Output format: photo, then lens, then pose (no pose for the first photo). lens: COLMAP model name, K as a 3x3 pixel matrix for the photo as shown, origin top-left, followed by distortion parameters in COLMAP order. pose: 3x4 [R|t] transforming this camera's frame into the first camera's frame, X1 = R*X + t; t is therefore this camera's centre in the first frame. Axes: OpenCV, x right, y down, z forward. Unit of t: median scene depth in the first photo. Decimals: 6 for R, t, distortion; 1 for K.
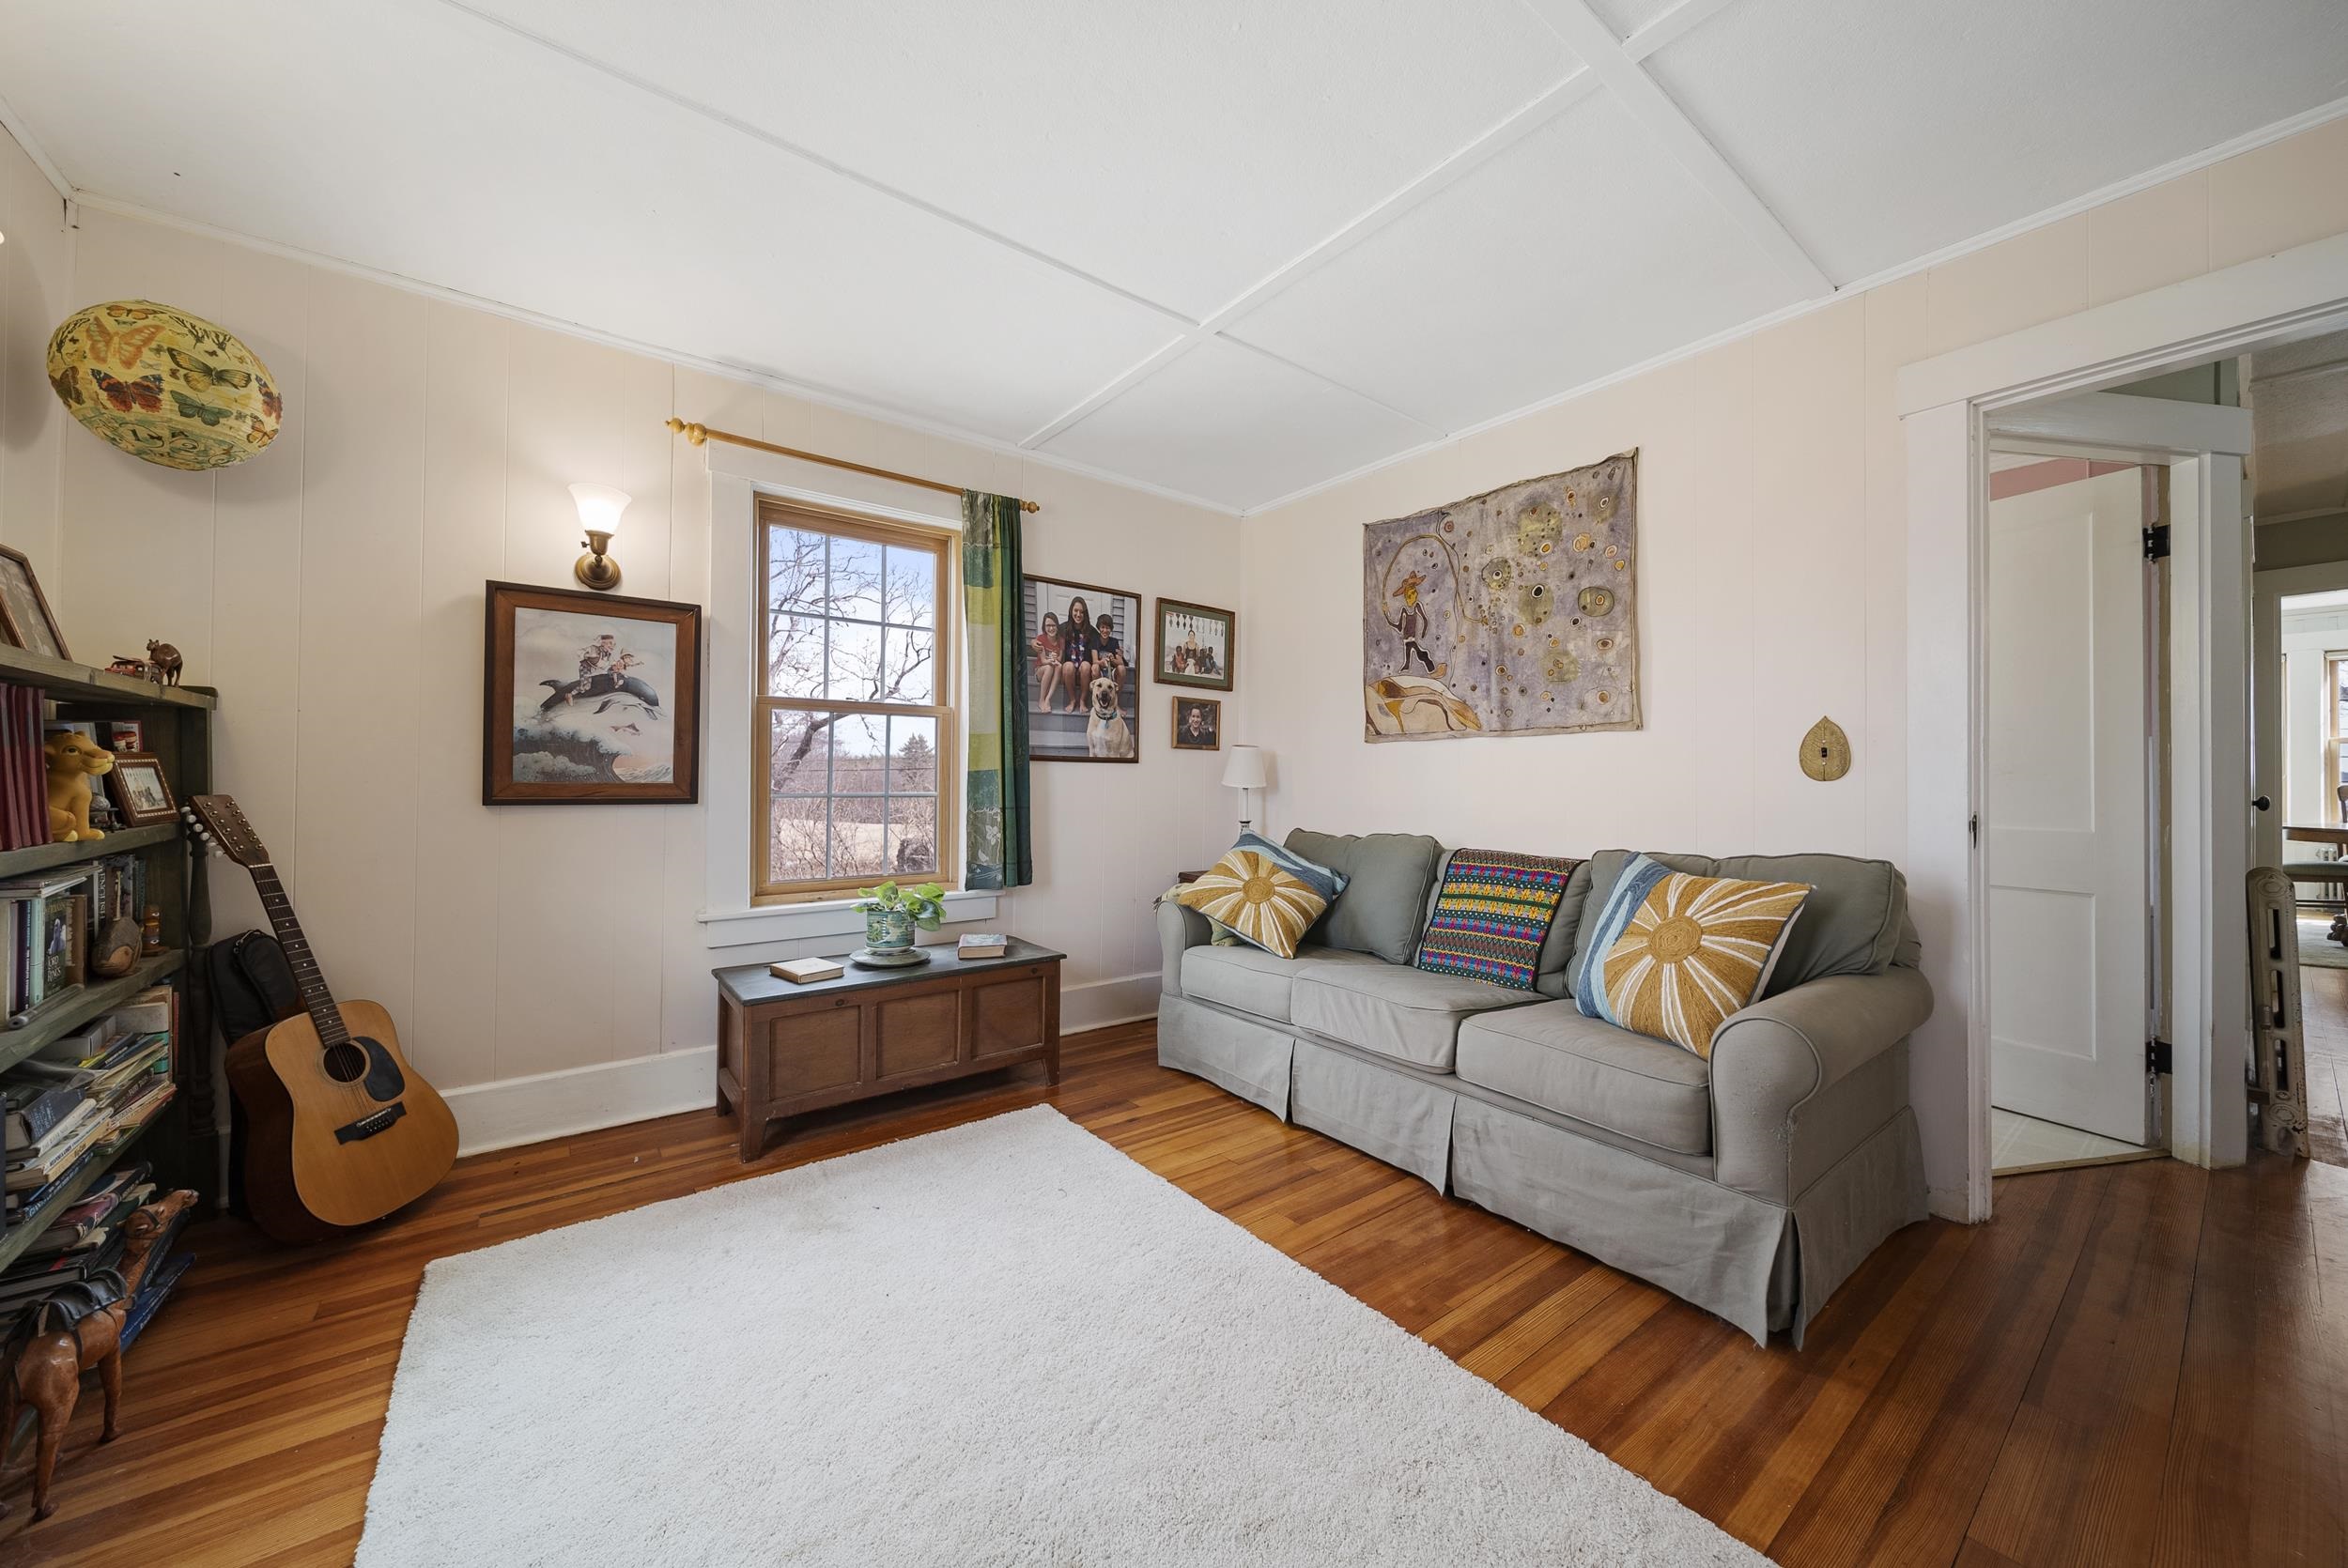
lens RADIAL K [[844.3, 0, 1186.1], [0, 844.3, 779.1], [0, 0, 1]] dist [-0.000182, -0.000269]
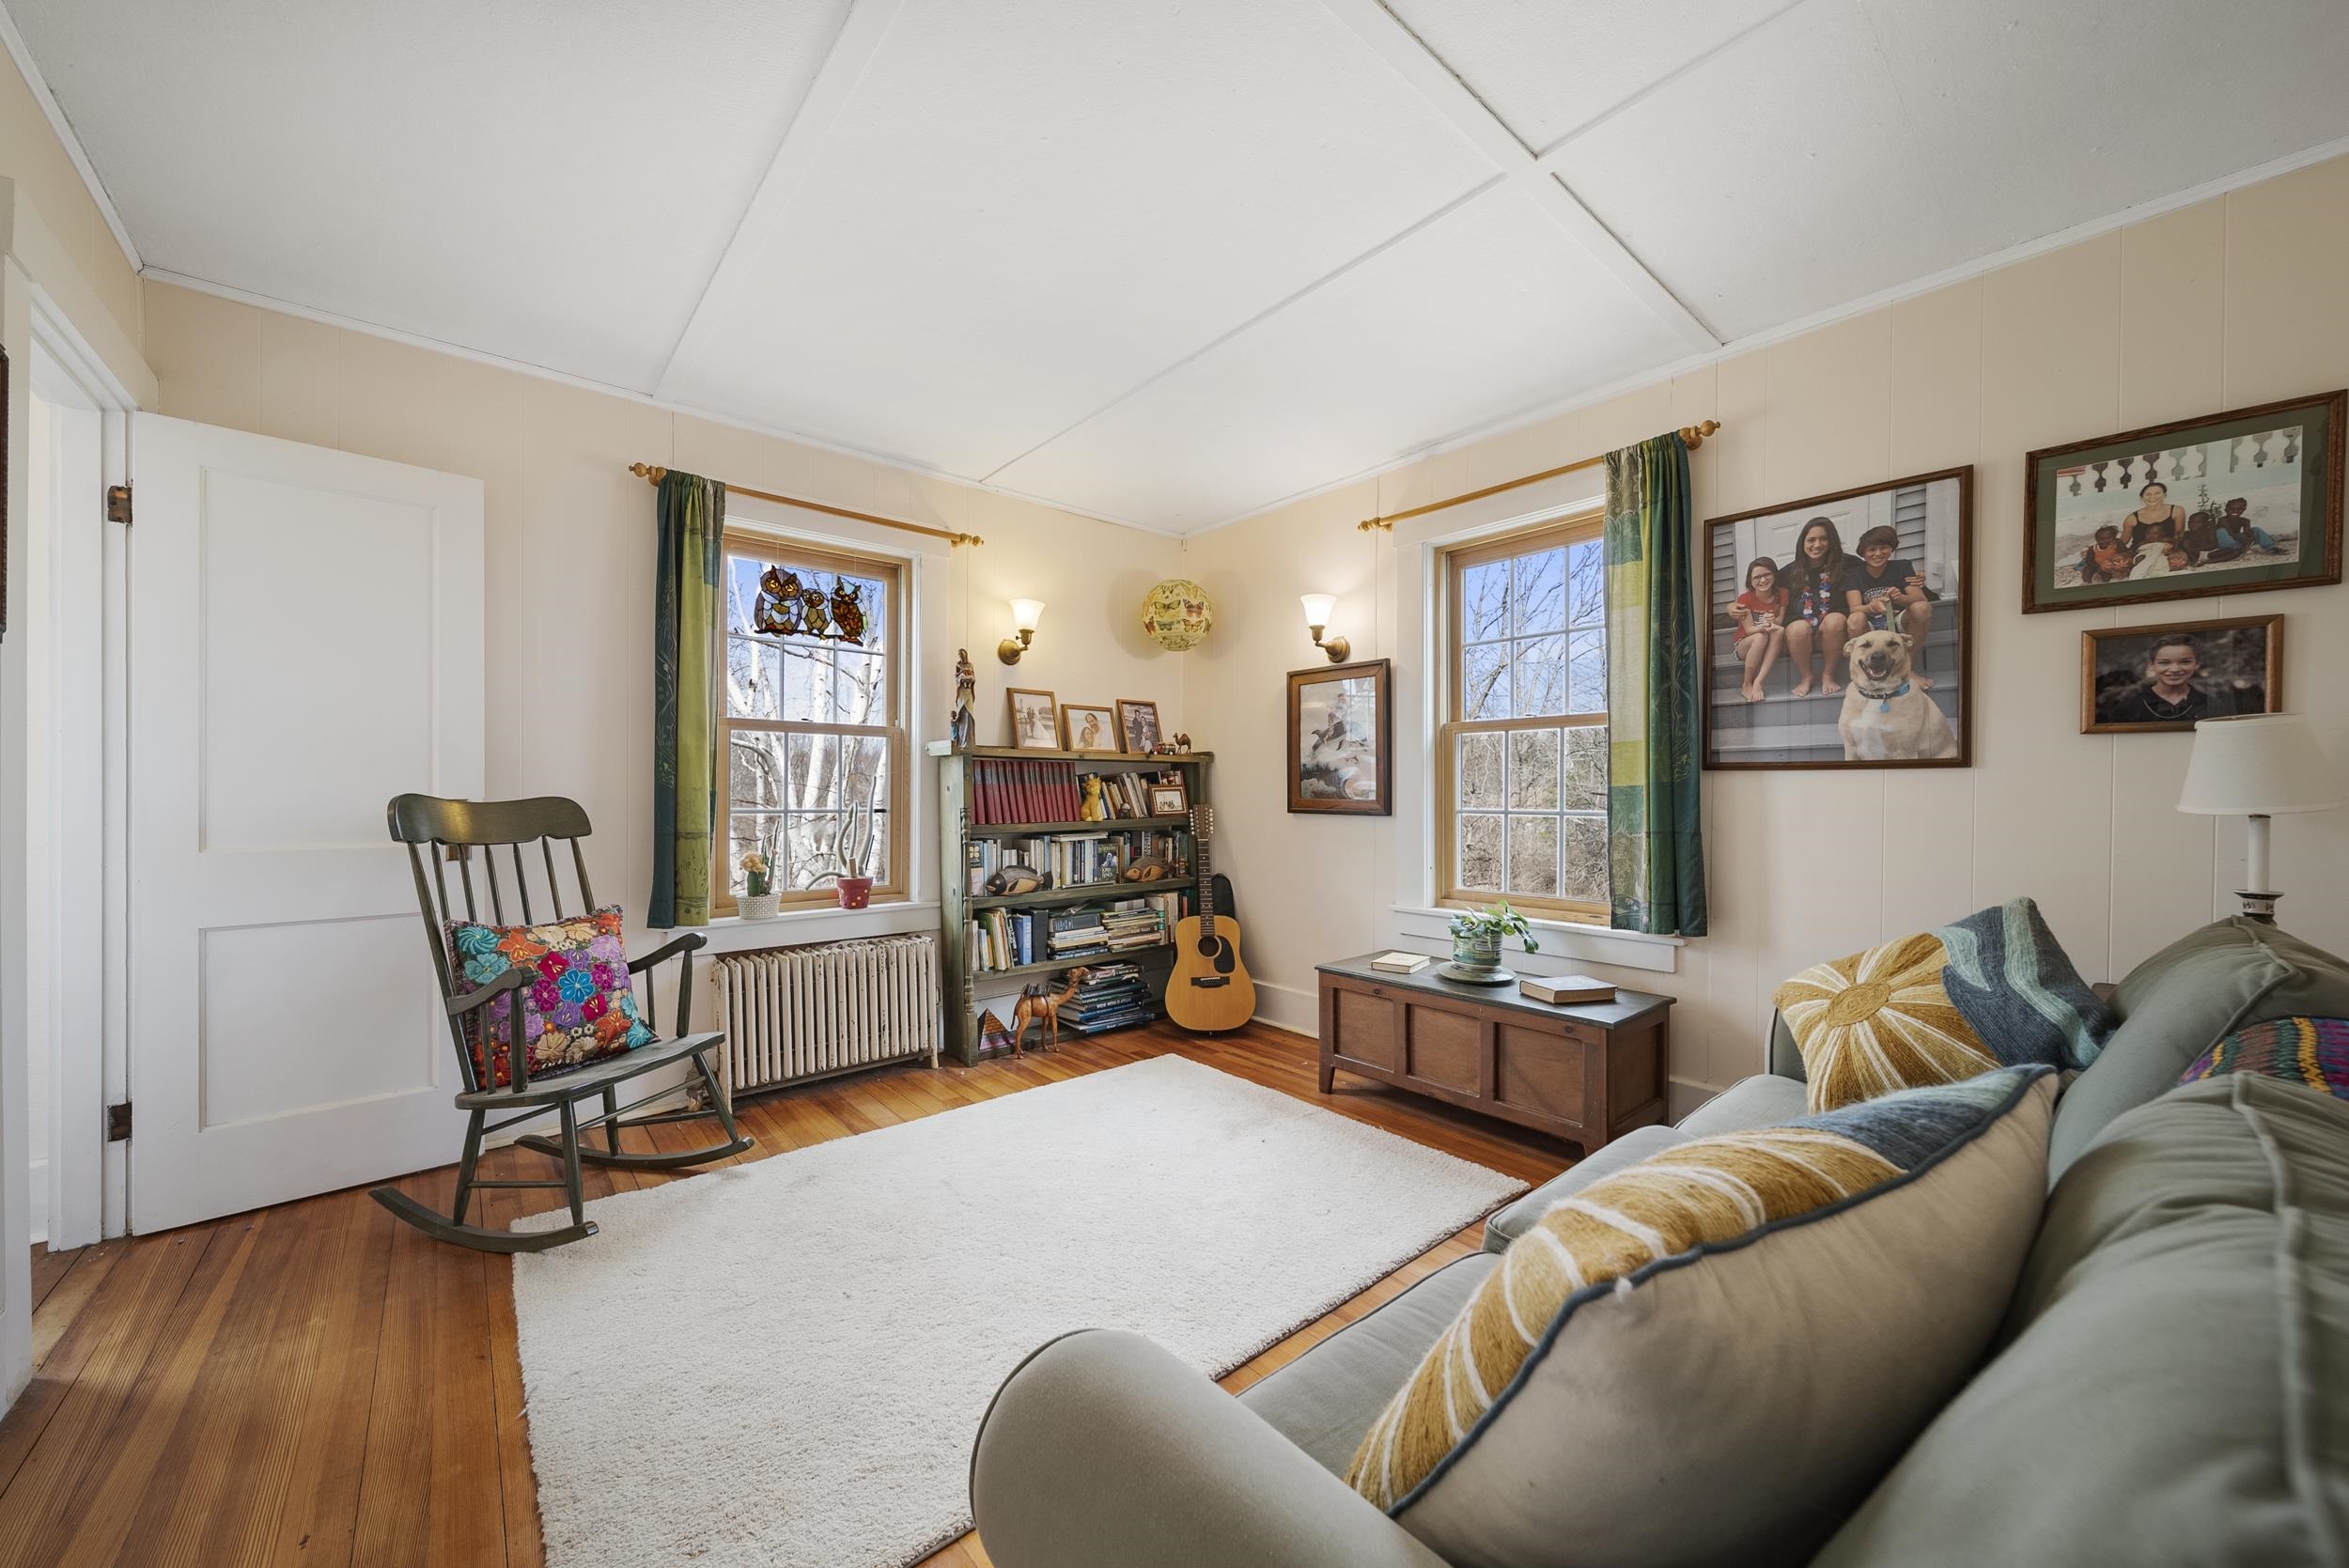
lens RADIAL K [[844.8, 0, 1173.3], [0, 844.8, 792.3], [0, 0, 1]] dist [-0.000182, -0.000269]
pose [[0.048758, -0.007002, -0.998786, 0.510417], [-0.000122, 0.999975, -0.007017, 0.002412], [0.998811, 0.000464, 0.048756, 0.473451]]
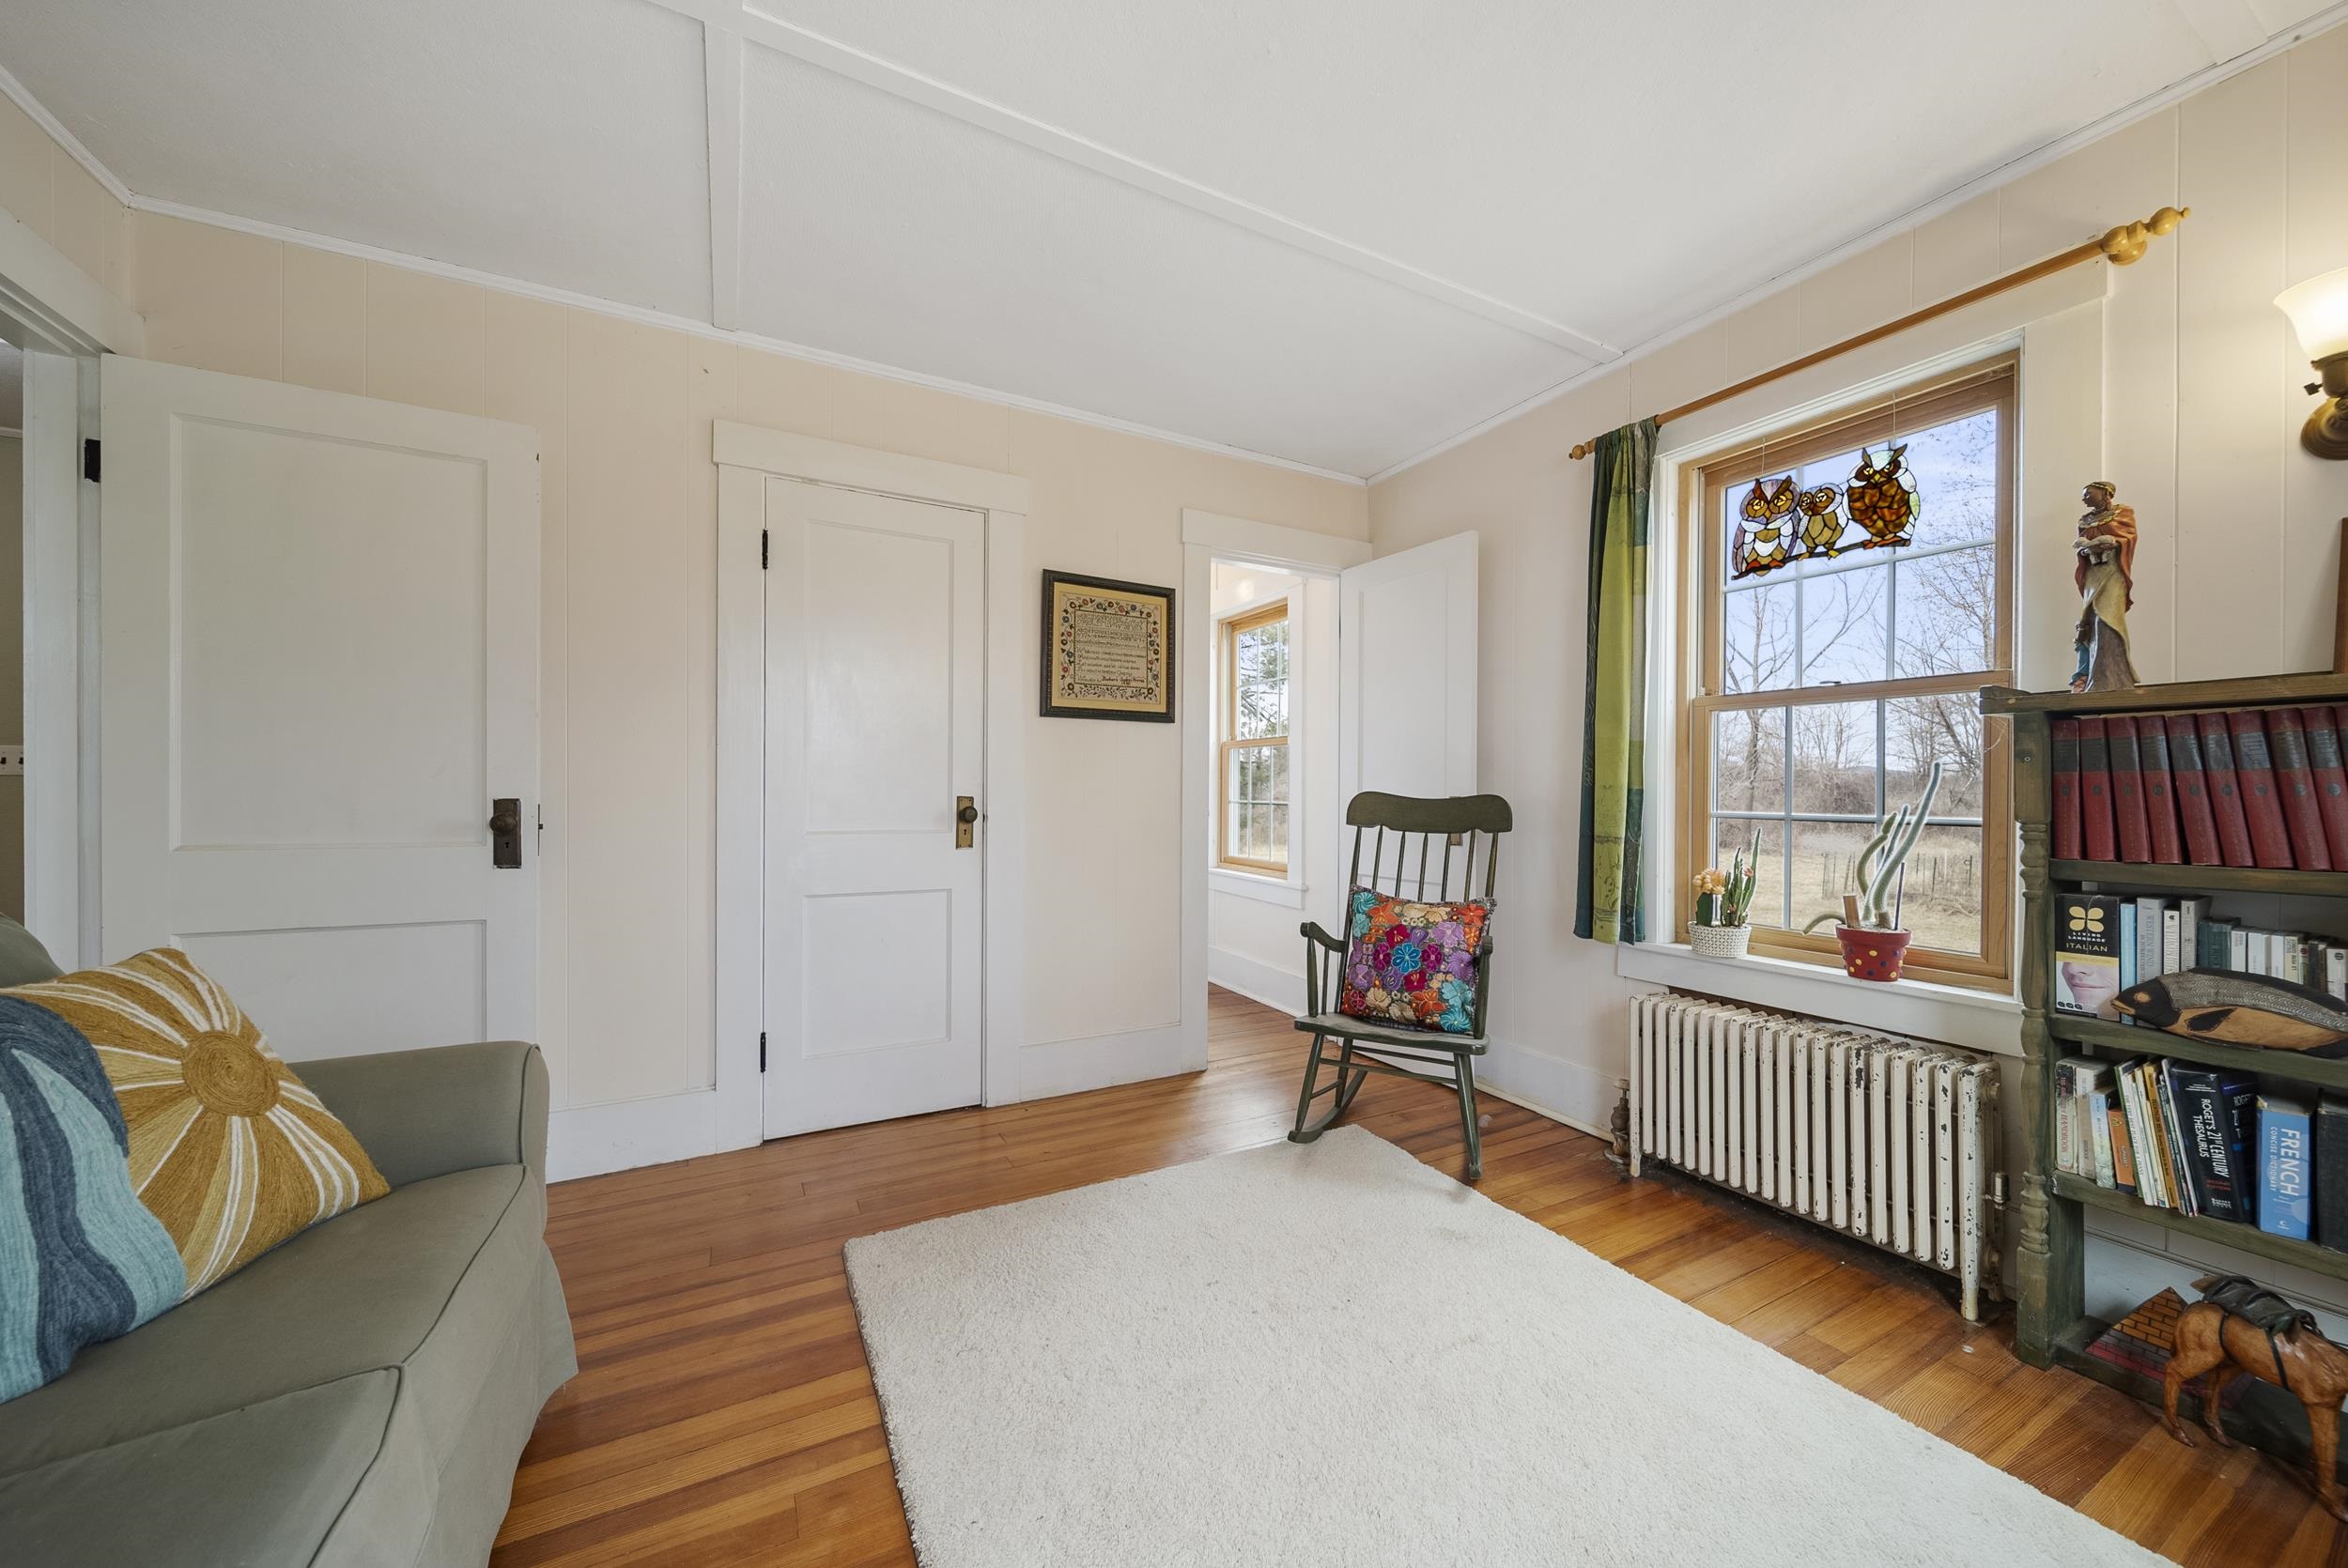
lens RADIAL K [[844.3, 0, 1162.0], [0, 844.3, 789.2], [0, 0, 1]] dist [-0.000182, -0.000269]
pose [[-0.983980, -0.007832, 0.178108, -0.062172], [-0.008387, 0.999962, -0.002366, 0.000892], [-0.178082, -0.003822, -0.984008, 0.815155]]
